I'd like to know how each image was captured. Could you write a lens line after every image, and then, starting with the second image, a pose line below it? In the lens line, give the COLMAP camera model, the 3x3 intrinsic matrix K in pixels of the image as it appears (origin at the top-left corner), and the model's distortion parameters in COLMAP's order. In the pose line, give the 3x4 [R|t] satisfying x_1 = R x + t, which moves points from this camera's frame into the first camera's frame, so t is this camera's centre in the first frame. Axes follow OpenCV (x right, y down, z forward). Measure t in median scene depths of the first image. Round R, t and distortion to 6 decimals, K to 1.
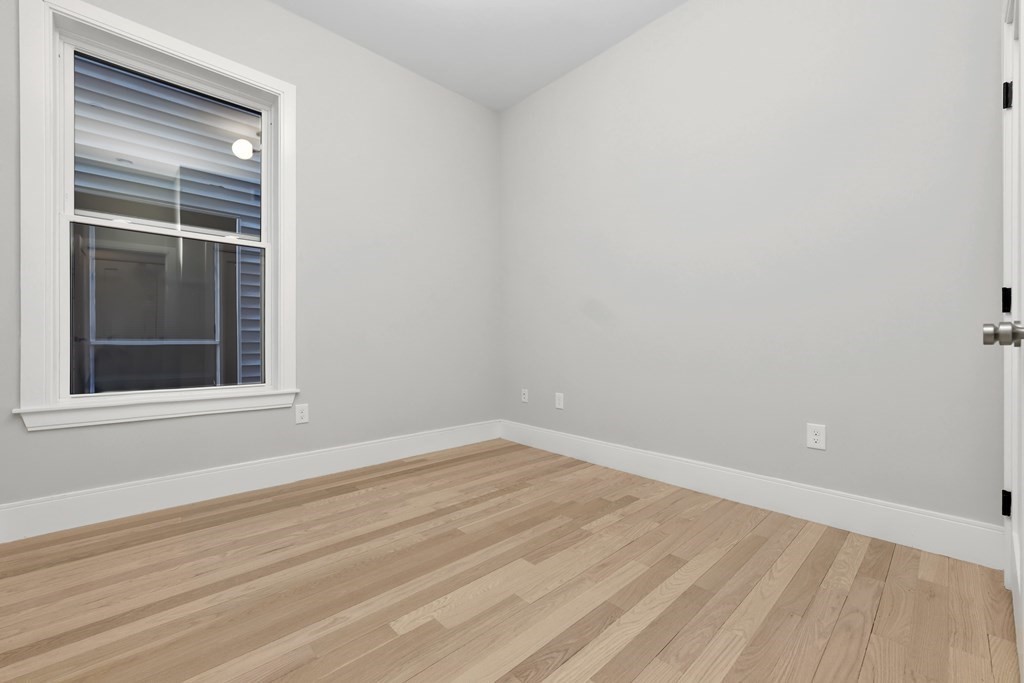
lens RADIAL K [[410.4, 0, 507.1], [0, 410.4, 344.9], [0, 0, 1]] dist [-0.005776, 0.000520]
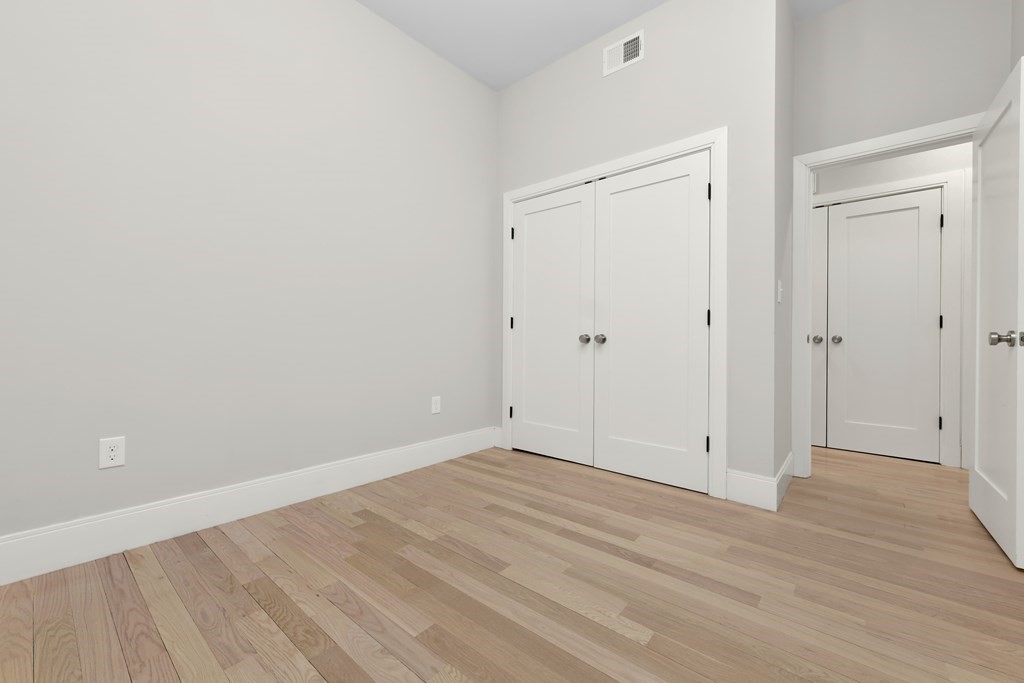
lens RADIAL K [[410.4, 0, 518.2], [0, 410.4, 335.2], [0, 0, 1]] dist [-0.005776, 0.000520]
pose [[-0.138294, 0.017787, 0.990231, -0.762258], [0.007344, 0.999830, -0.016934, -0.002026], [-0.990364, 0.004931, -0.138401, 0.915464]]
